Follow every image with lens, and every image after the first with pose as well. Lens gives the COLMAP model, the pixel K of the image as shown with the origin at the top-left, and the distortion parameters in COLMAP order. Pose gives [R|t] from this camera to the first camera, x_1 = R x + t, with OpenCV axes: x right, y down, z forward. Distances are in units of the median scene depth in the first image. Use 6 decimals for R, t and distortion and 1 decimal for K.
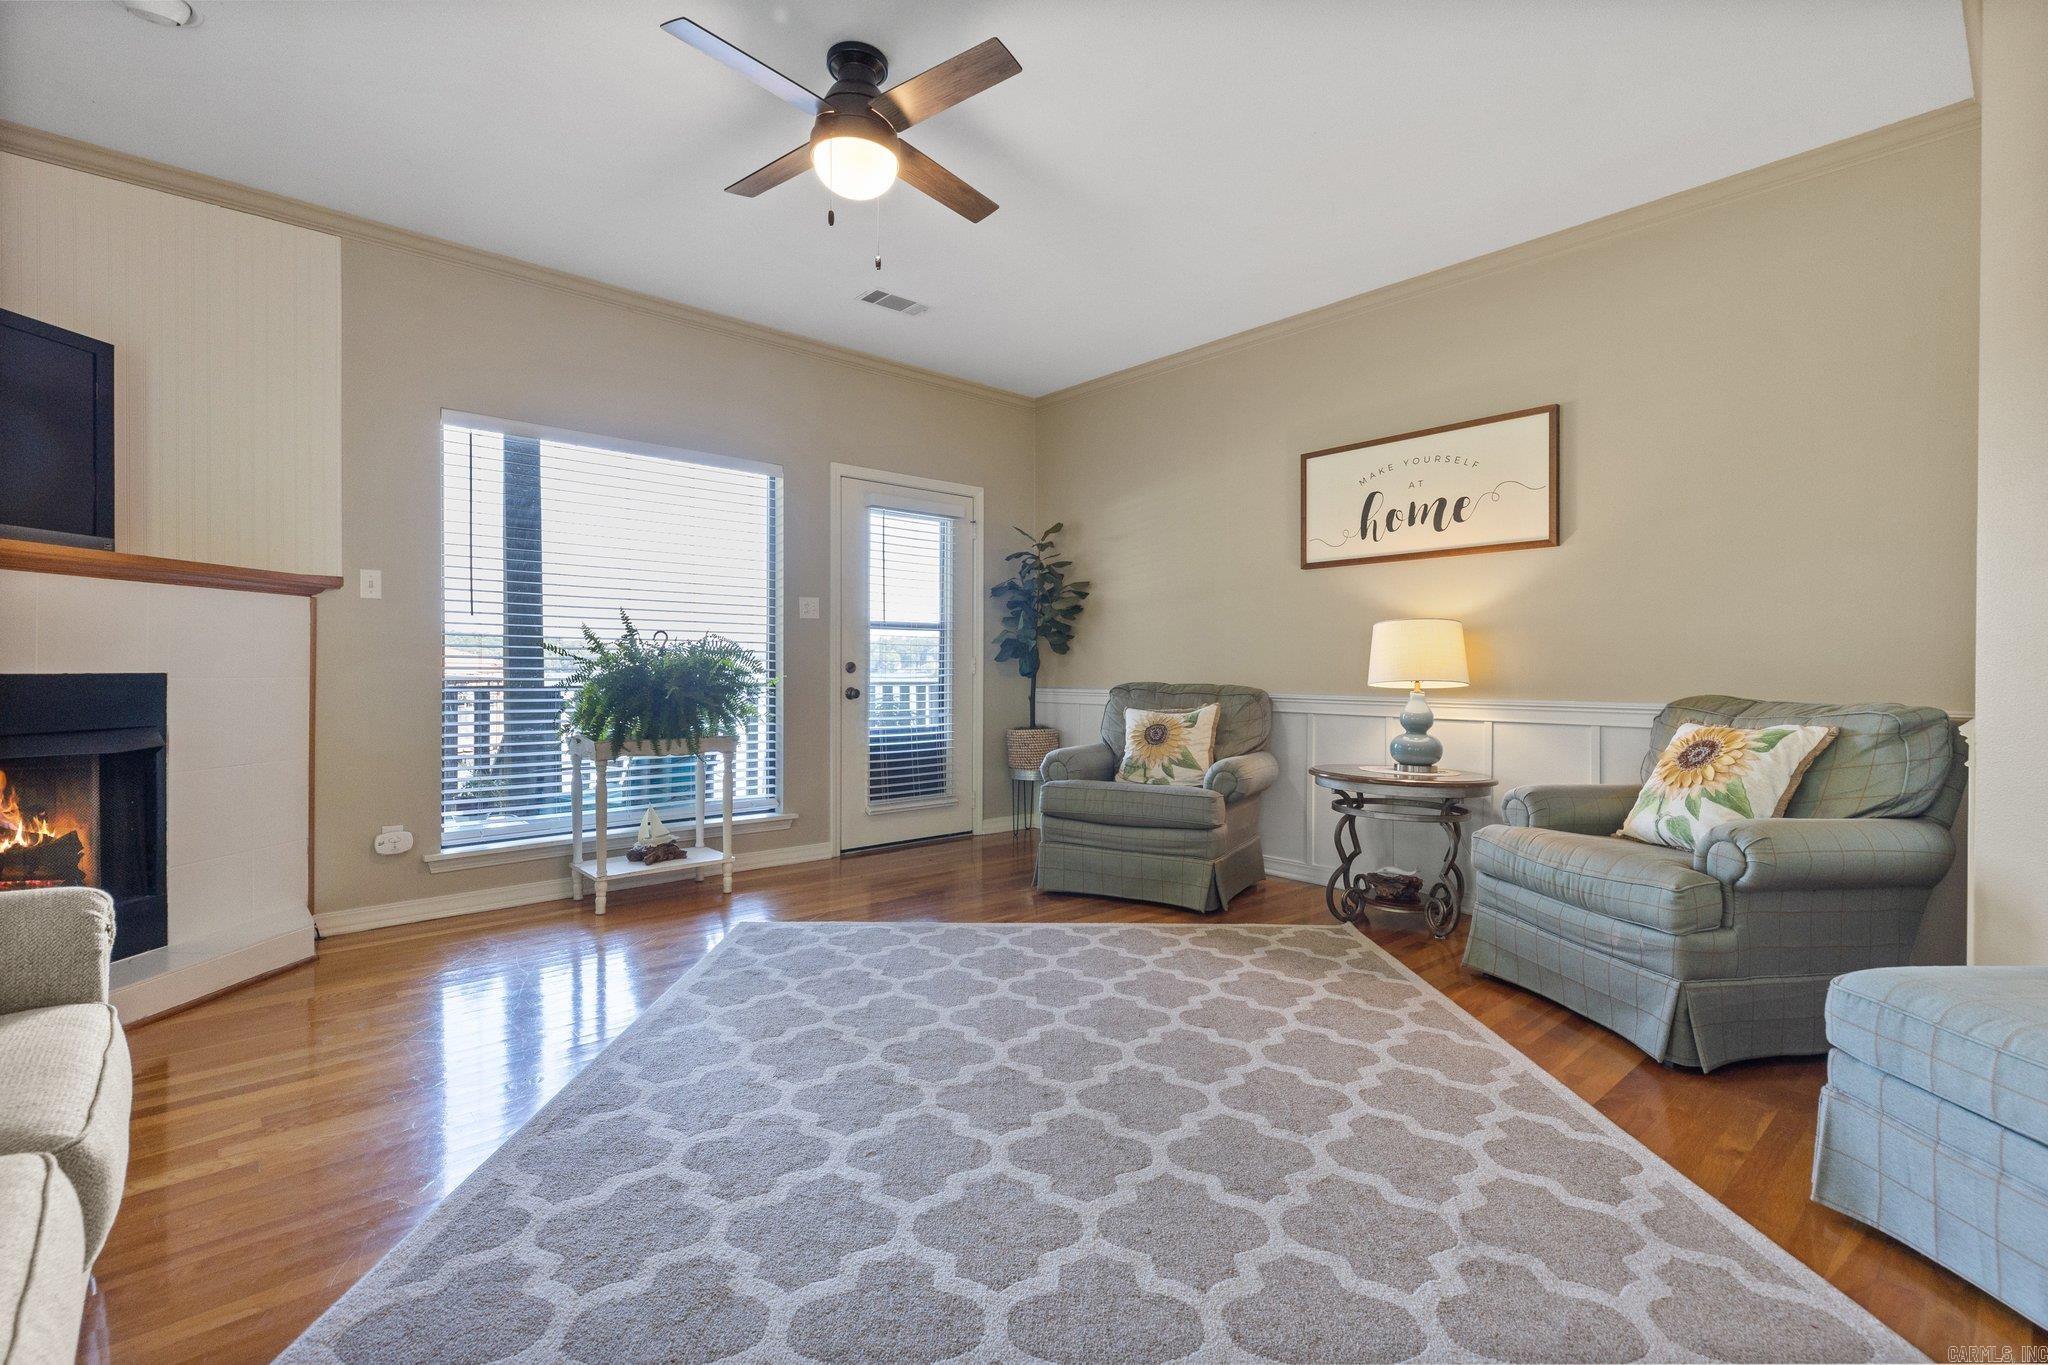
lens RADIAL K [[920.7, 0, 1024.2], [0, 920.7, 674.3], [0, 0, 1]] dist [0.004046, -0.000073]
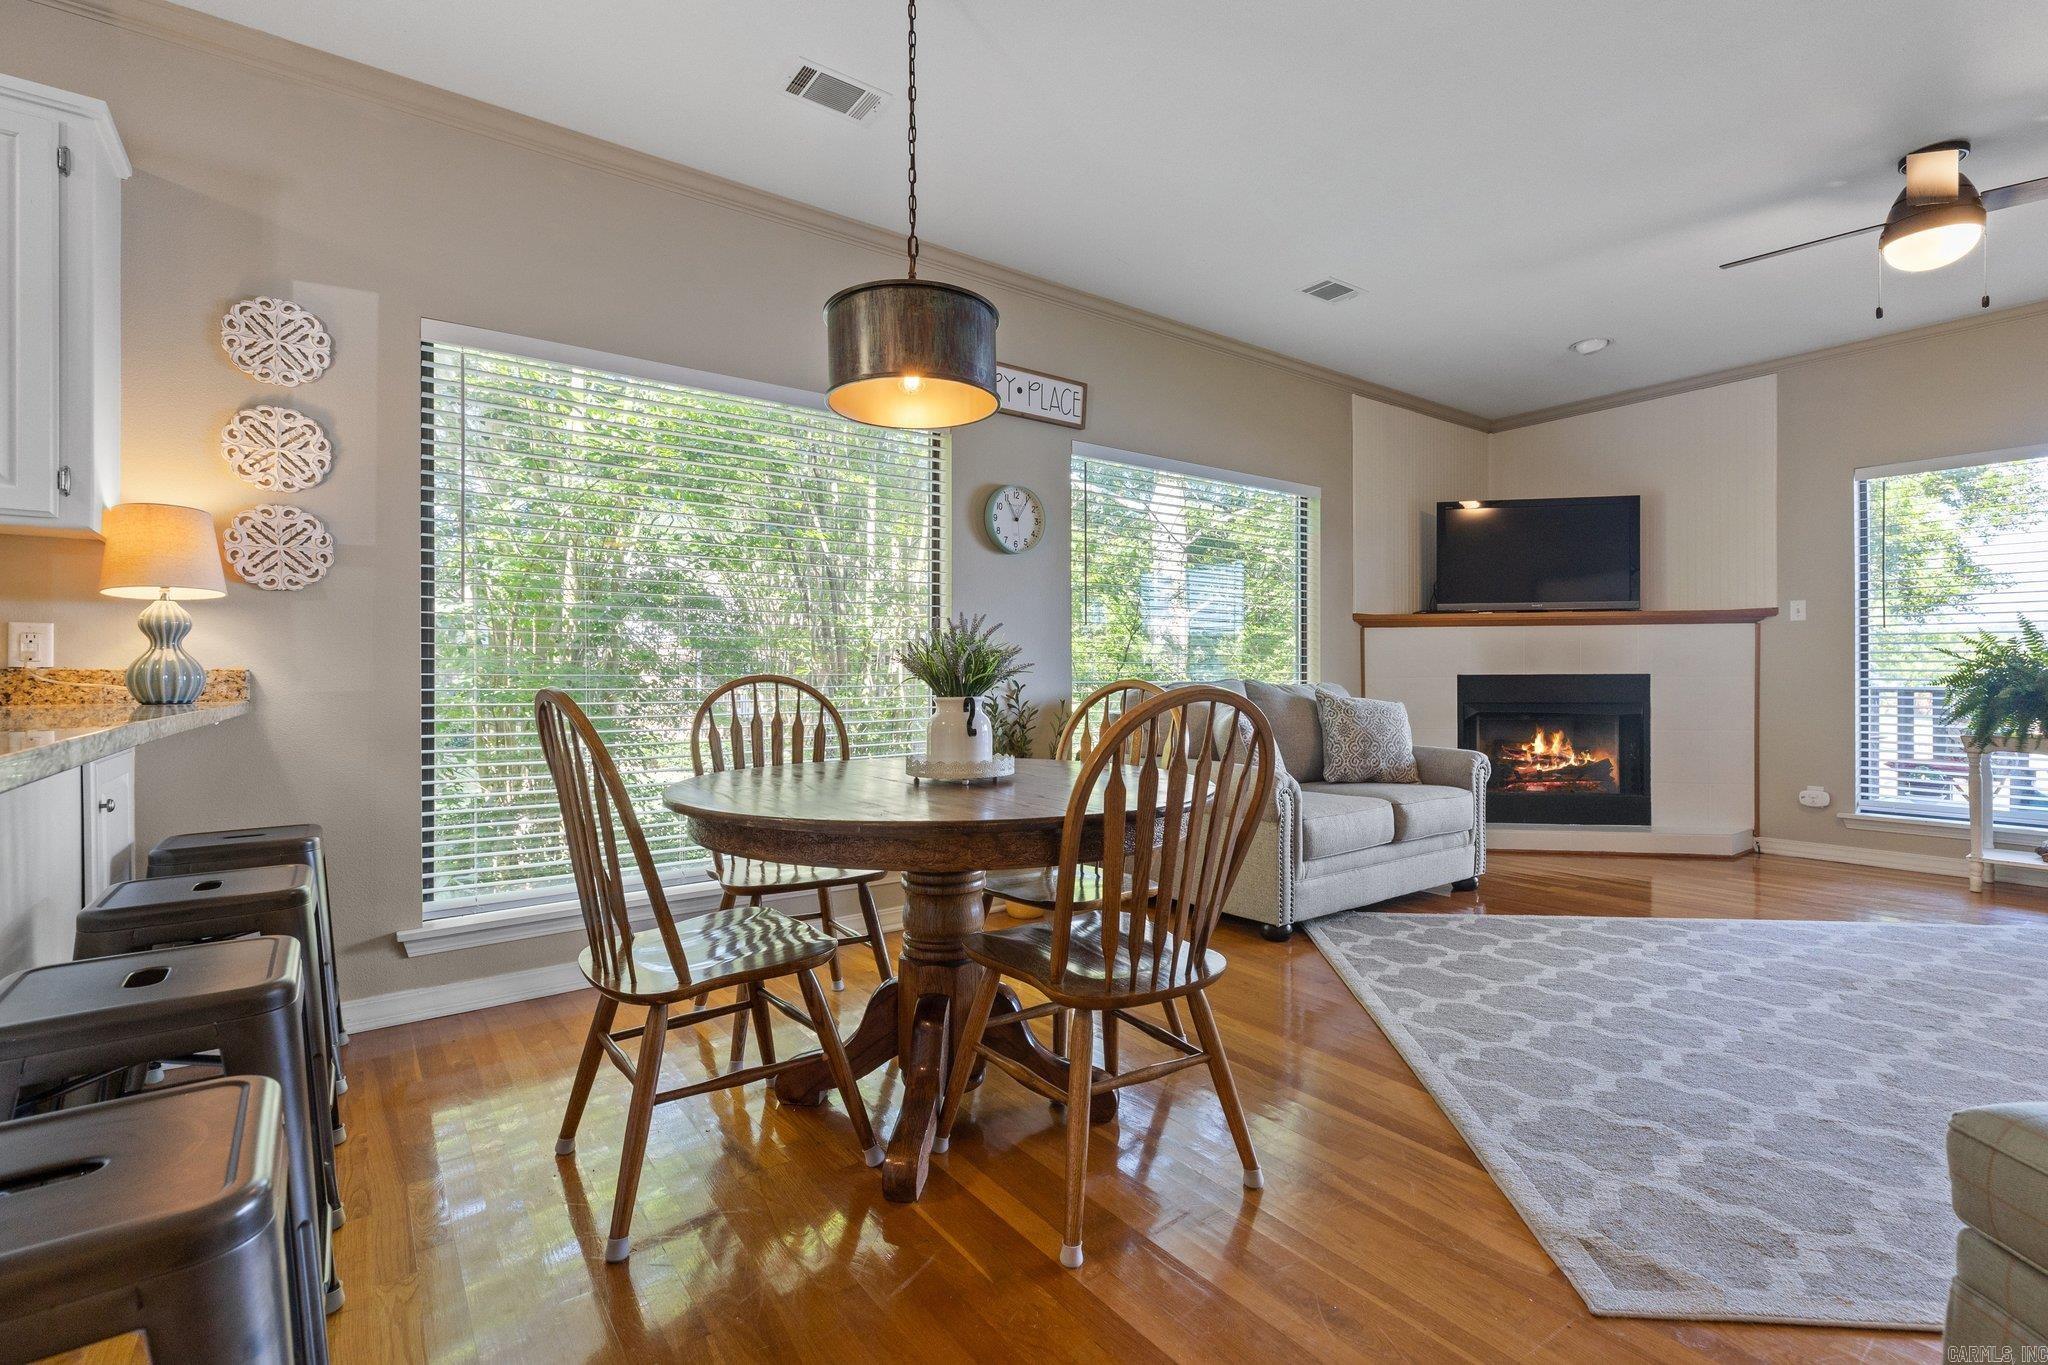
lens RADIAL K [[920.7, 0, 1024.2], [0, 920.7, 674.3], [0, 0, 1]] dist [0.004046, -0.000073]
pose [[-0.098527, -0.001735, -0.995133, 0.736606], [-0.003154, 0.999994, -0.001431, 0.004067], [0.995129, 0.002998, -0.098532, -0.026660]]
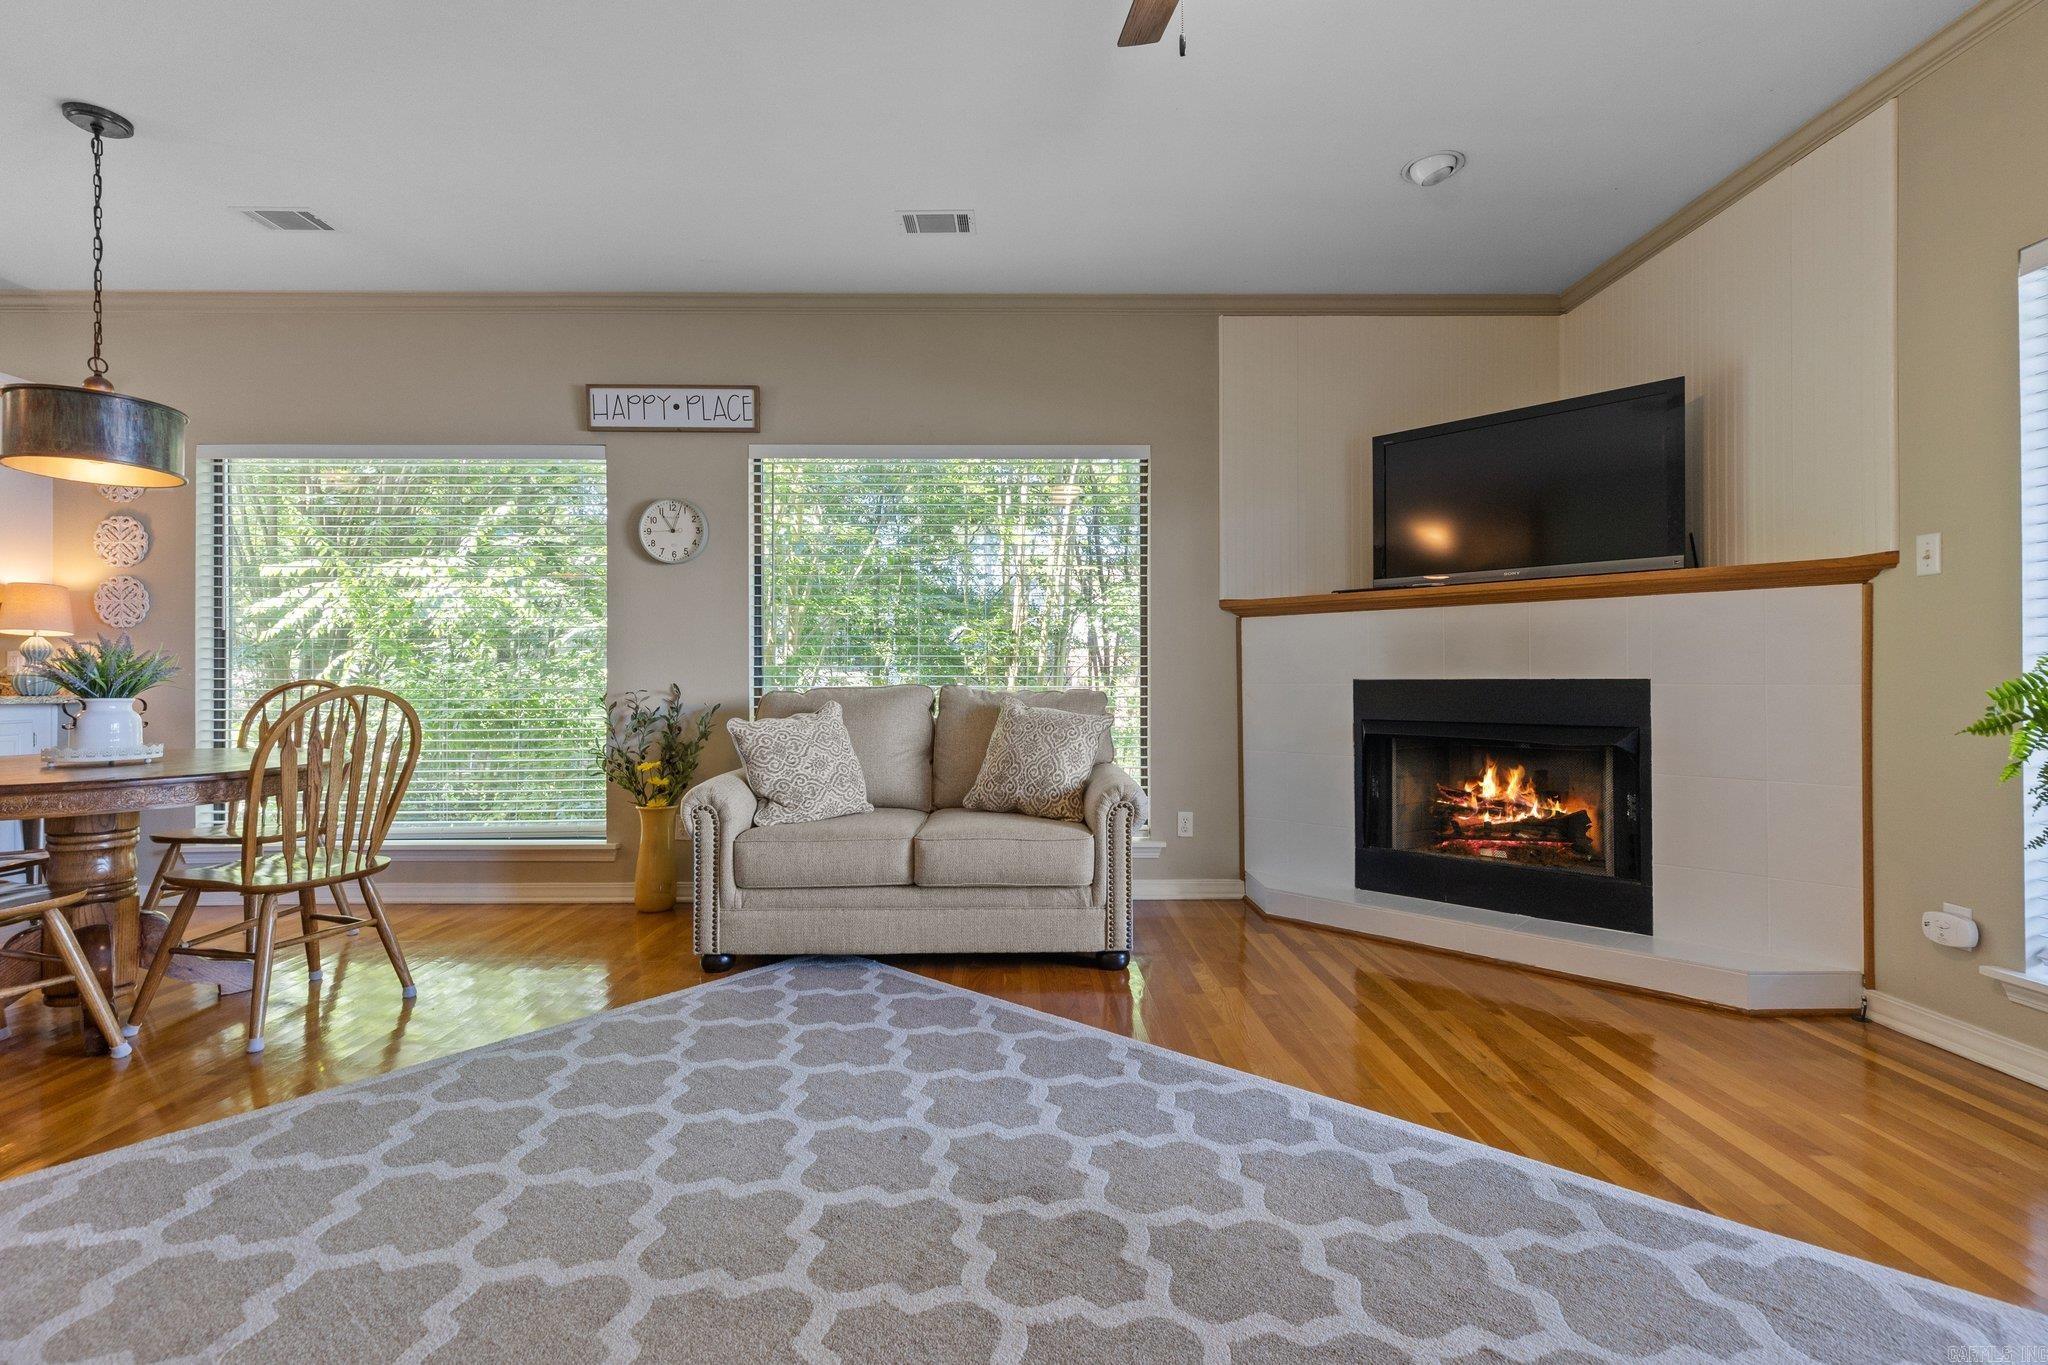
lens RADIAL K [[920.7, 0, 1024.2], [0, 920.7, 674.3], [0, 0, 1]] dist [0.004046, -0.000073]
pose [[-0.658579, -0.003124, -0.752505, 0.259234], [-0.003150, 0.999994, -0.001394, -0.002352], [0.752505, 0.001452, -0.658585, 0.870643]]
